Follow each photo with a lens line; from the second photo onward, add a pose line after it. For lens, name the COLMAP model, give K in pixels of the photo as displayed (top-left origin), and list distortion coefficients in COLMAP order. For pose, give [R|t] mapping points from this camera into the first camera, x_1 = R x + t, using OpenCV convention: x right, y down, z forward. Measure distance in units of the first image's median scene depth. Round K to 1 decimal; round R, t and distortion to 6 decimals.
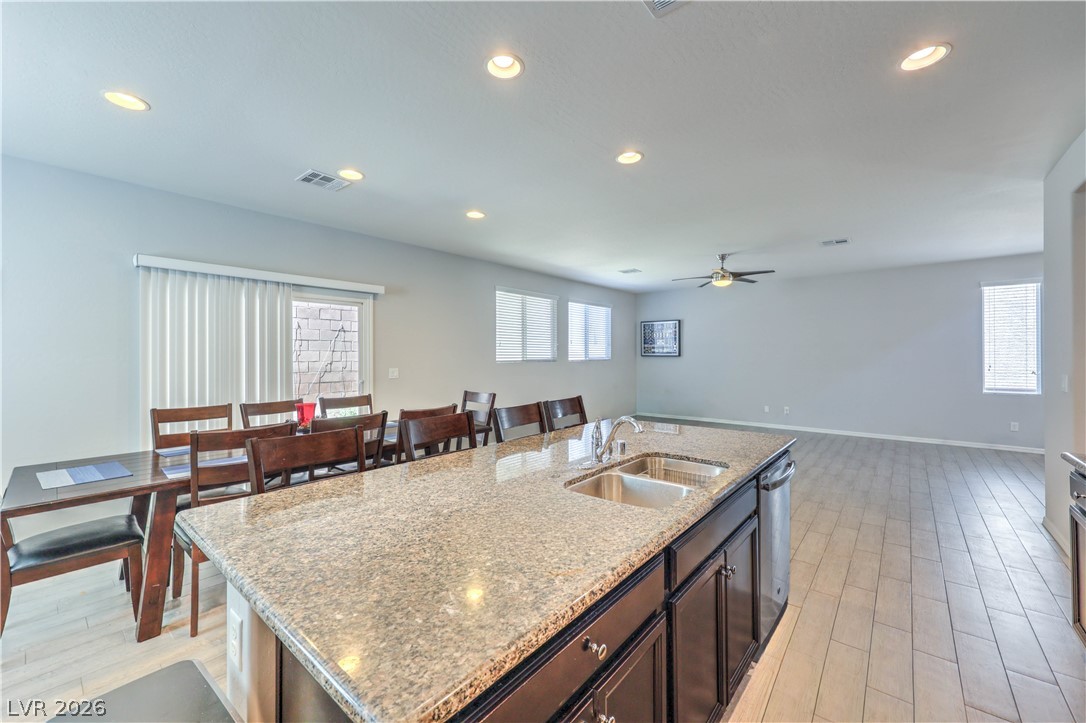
lens RADIAL K [[434.9, 0, 542.9], [0, 434.9, 354.4], [0, 0, 1]] dist [-0.000435, -0.000157]
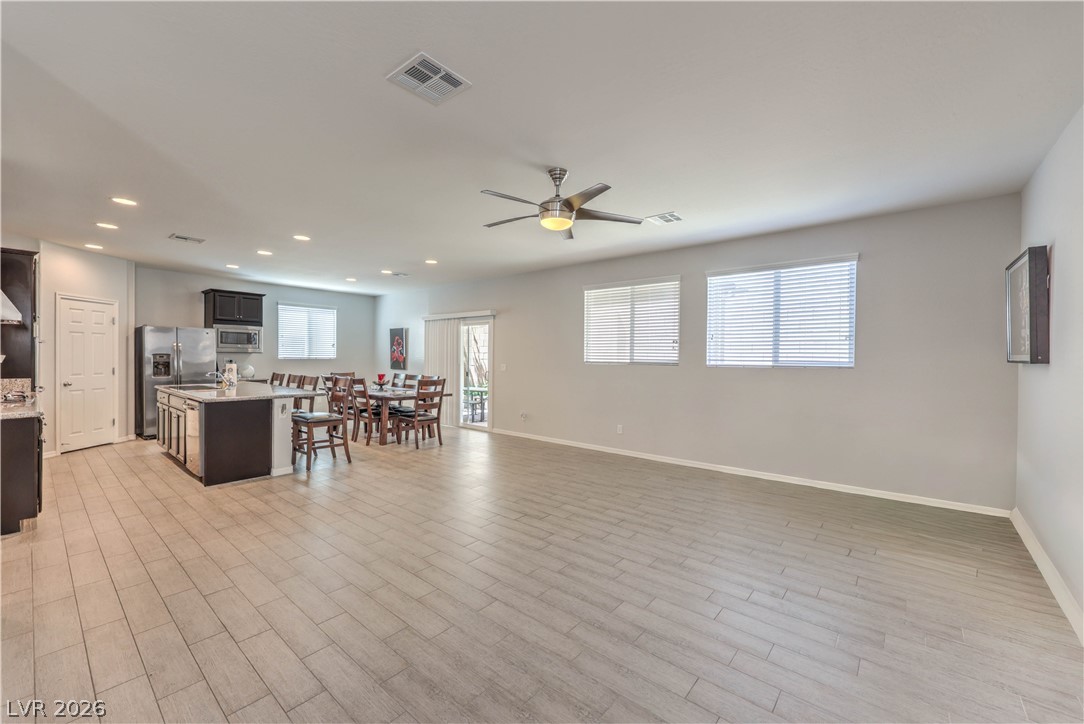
lens RADIAL K [[434.1, 0, 537.7], [0, 434.1, 359.7], [0, 0, 1]] dist [-0.000435, -0.000157]
pose [[-0.013323, 0.008724, -0.999873, 0.884505], [-0.011246, 0.999897, 0.008874, 0.002303], [0.999848, 0.011363, -0.013223, 0.906591]]
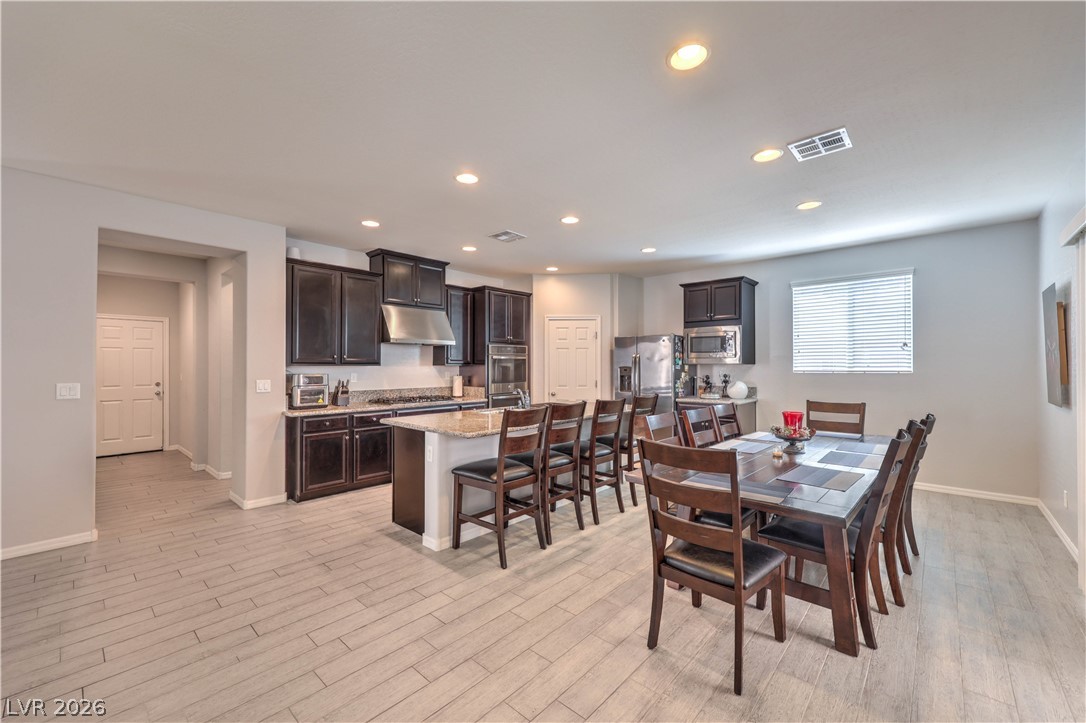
lens RADIAL K [[434.9, 0, 545.8], [0, 434.9, 356.9], [0, 0, 1]] dist [-0.000435, -0.000157]
pose [[-0.999455, 0.004719, 0.032675, -0.009350], [0.004085, 0.999803, -0.019418, 0.004108], [-0.032760, -0.019274, -0.999277, 0.955936]]
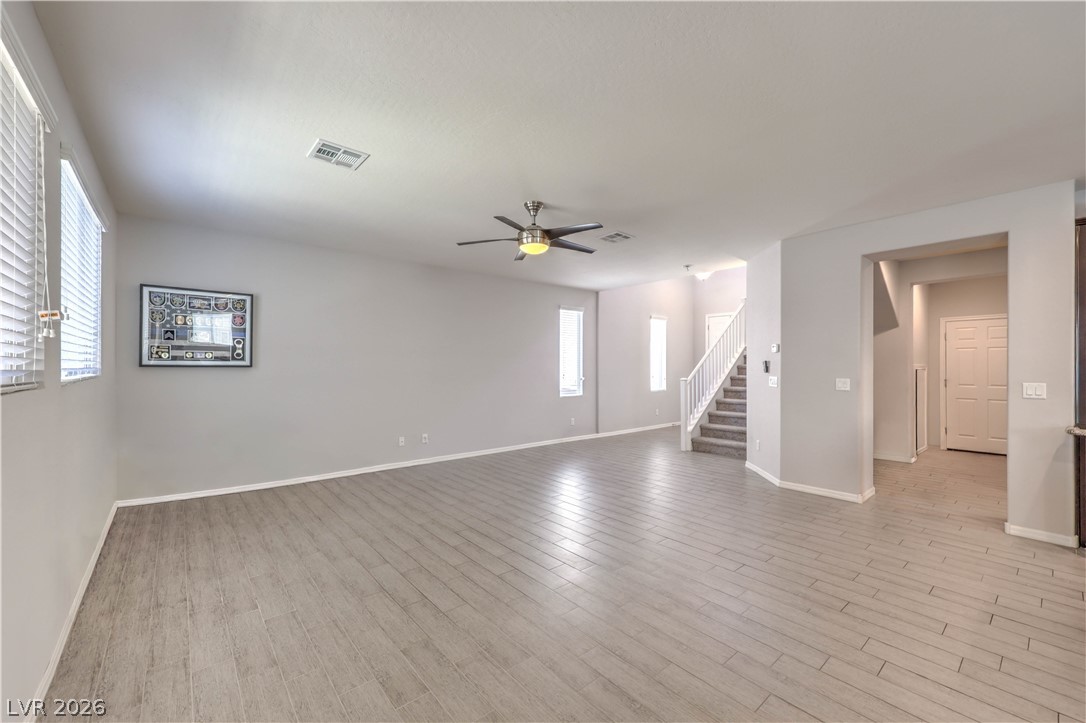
lens RADIAL K [[434.9, 0, 548.9], [0, 434.9, 365.0], [0, 0, 1]] dist [-0.000435, -0.000157]
pose [[0.161097, 0.003529, 0.986932, -0.181131], [-0.001272, 0.999994, -0.003369, 0.004214], [-0.986938, -0.000713, 0.161100, 0.809998]]
